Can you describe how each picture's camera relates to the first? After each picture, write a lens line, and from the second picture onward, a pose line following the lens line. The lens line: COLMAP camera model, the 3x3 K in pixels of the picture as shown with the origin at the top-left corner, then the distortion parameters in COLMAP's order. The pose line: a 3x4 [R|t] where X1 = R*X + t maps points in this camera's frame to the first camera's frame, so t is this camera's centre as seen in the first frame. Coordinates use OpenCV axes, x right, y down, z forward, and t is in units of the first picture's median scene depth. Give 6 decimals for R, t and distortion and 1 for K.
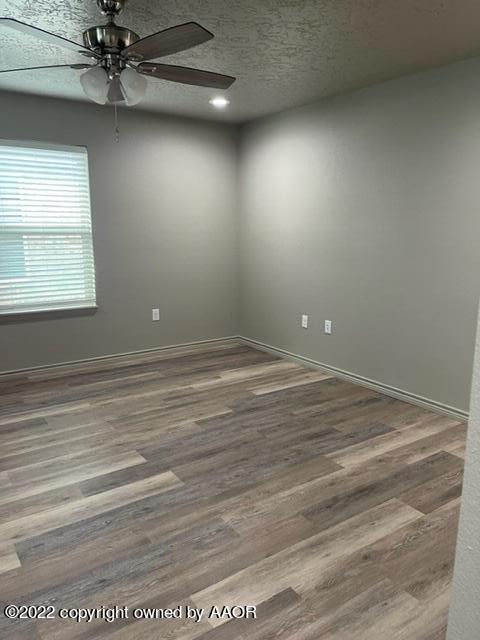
lens RADIAL K [[486.7, 0, 240.0], [0, 486.7, 320.0], [0, 0, 1]] dist [0.065660, -0.089632]
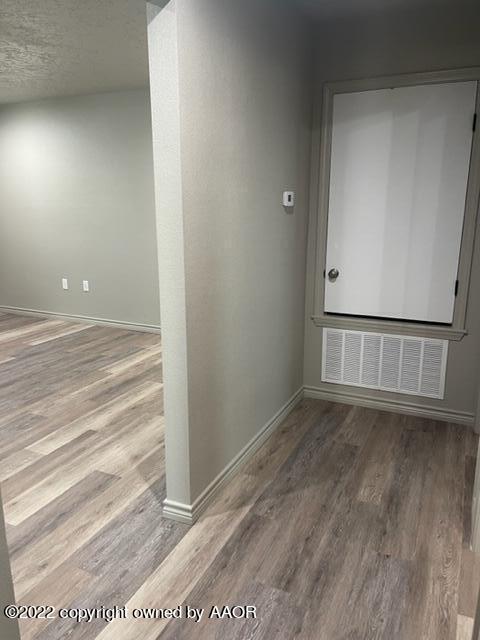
lens RADIAL K [[486.7, 0, 240.0], [0, 486.7, 320.0], [0, 0, 1]] dist [0.065660, -0.089632]
pose [[0.869633, -0.121133, 0.478608, -0.133213], [0.098944, 0.992527, 0.071421, 0.078038], [-0.483682, -0.014755, 0.875119, -0.438939]]
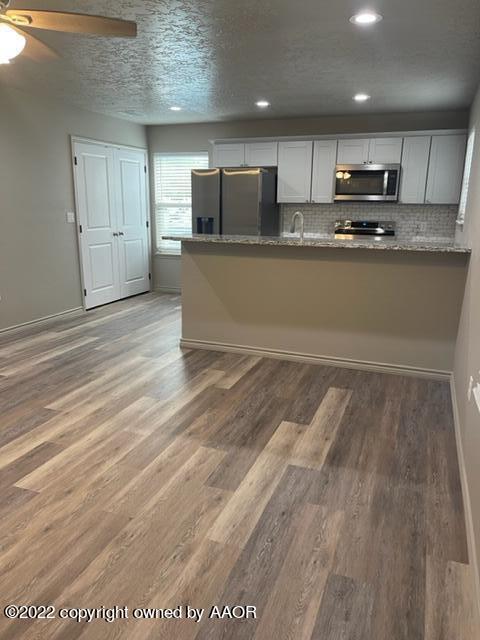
lens RADIAL K [[486.7, 0, 240.0], [0, 486.7, 320.0], [0, 0, 1]] dist [0.065660, -0.089632]
pose [[-0.829189, 0.117712, -0.546434, -0.086613], [-0.123471, 0.914856, 0.384439, -0.351170], [0.545162, 0.386241, -0.744054, 1.770137]]
